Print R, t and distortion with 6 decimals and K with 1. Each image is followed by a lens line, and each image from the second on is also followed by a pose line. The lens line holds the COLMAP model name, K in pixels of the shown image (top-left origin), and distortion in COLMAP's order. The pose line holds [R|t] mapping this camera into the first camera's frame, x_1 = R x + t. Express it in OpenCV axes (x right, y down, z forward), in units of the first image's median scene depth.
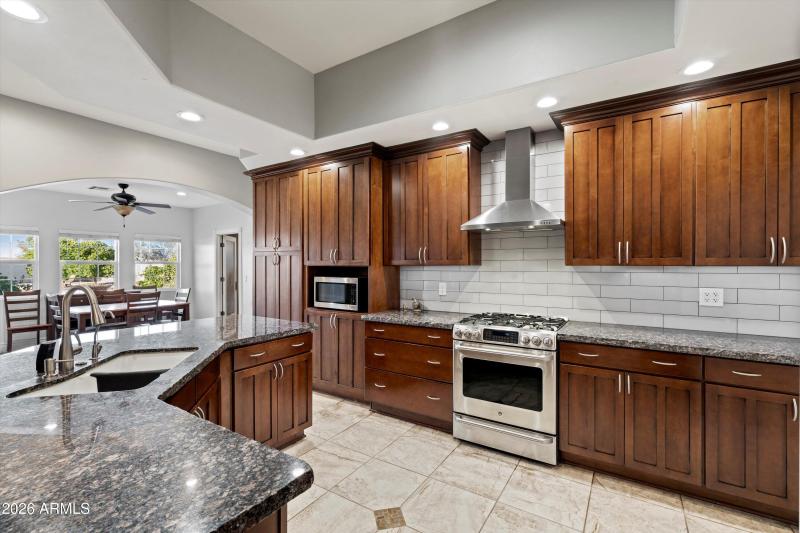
lens RADIAL K [[363.9, 0, 398.0], [0, 363.9, 266.0], [0, 0, 1]] dist [0.002944, -0.001009]
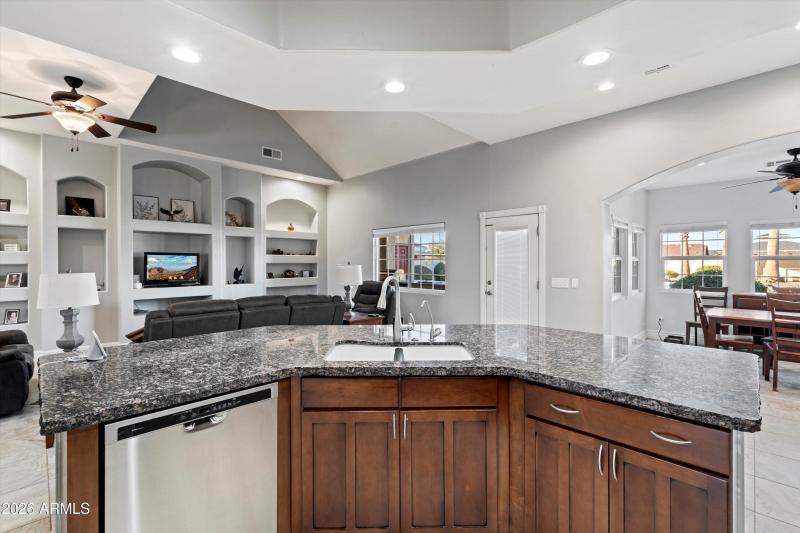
lens RADIAL K [[363.9, 0, 397.8], [0, 363.9, 263.9], [0, 0, 1]] dist [0.002944, -0.001009]
pose [[-0.193642, 0.006145, -0.981053, 0.125746], [-0.000097, 0.999980, 0.006283, -0.000895], [0.981072, 0.001312, -0.193638, 0.400820]]
